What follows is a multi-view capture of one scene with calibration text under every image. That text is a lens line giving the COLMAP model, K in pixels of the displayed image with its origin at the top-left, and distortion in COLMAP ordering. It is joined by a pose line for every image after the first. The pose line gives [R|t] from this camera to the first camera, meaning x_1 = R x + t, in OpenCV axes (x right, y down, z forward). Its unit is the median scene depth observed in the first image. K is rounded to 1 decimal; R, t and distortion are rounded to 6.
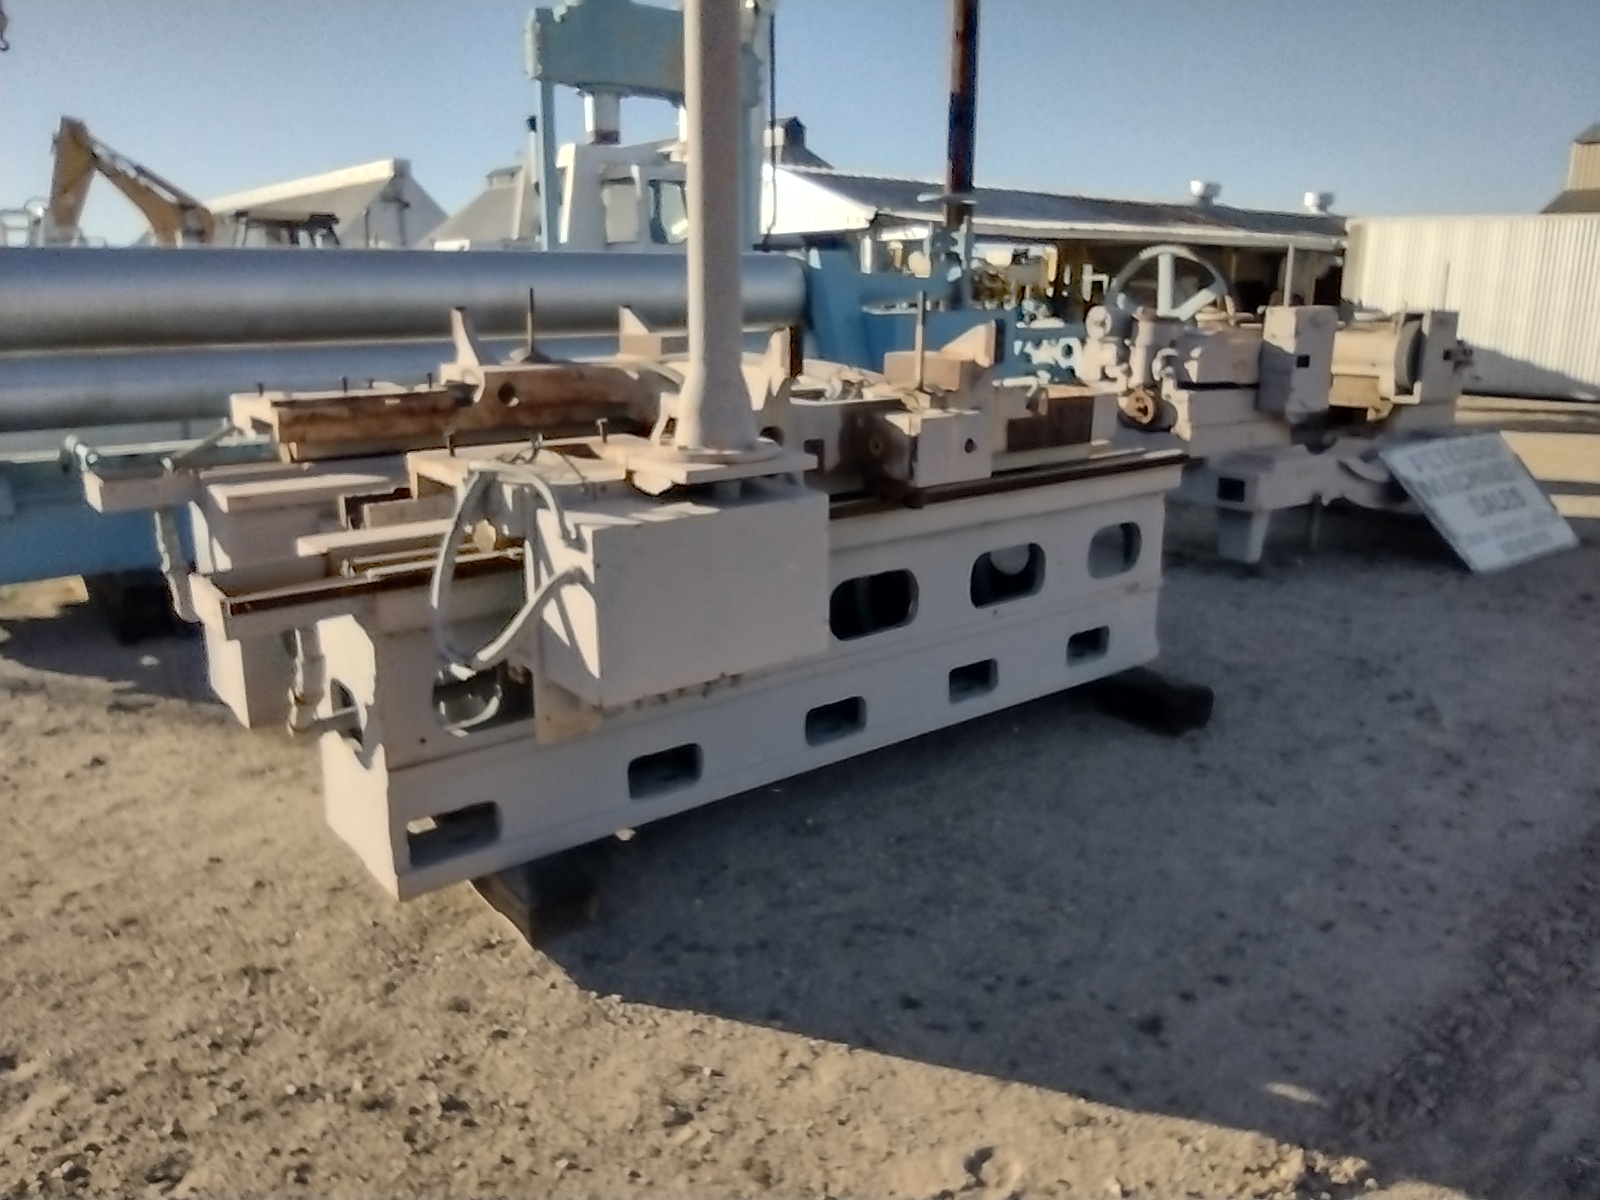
lens RADIAL K [[1171.4, 0, 800.0], [0, 1171.4, 600.0], [0, 0, 1]] dist [-0.001765, -0.004913]
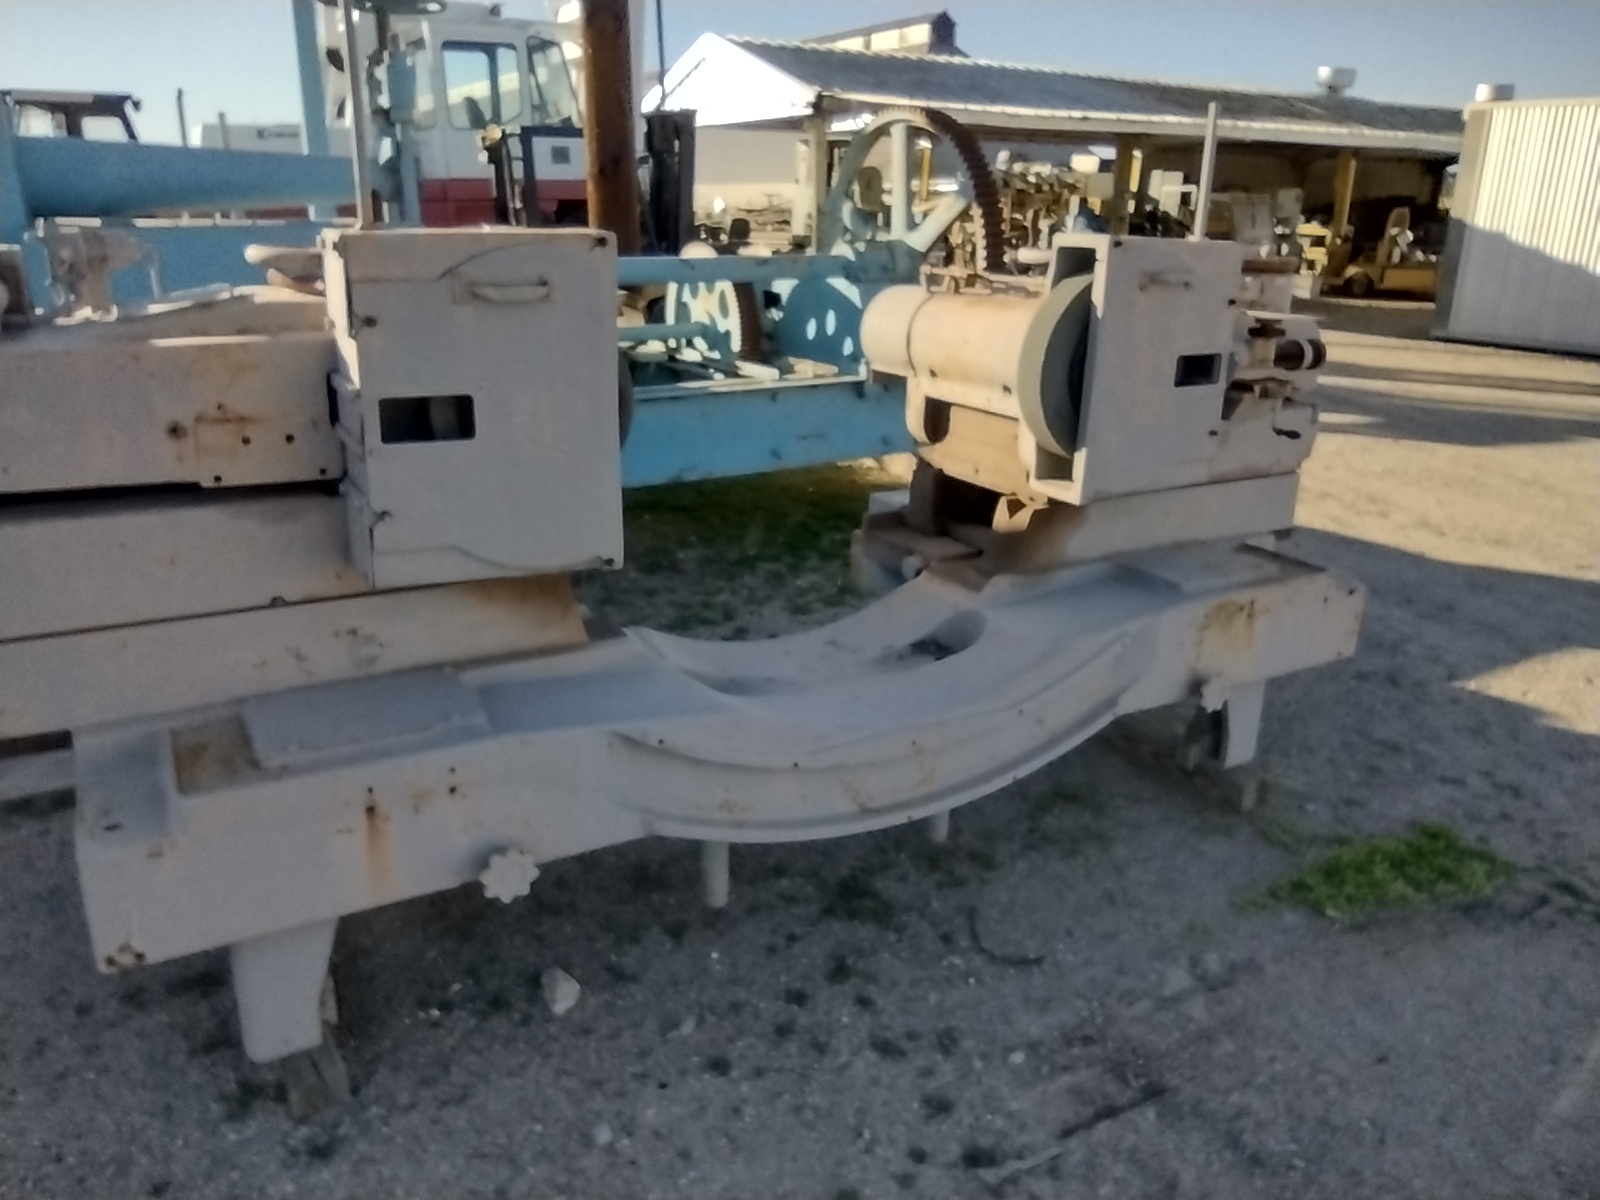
lens RADIAL K [[1171.4, 0, 800.0], [0, 1171.4, 600.0], [0, 0, 1]] dist [-0.001765, -0.004913]
pose [[0.989558, 0.056160, -0.132741, 0.244601], [-0.046872, 0.996296, 0.072095, -0.080029], [0.136298, -0.065121, 0.988525, 0.313288]]
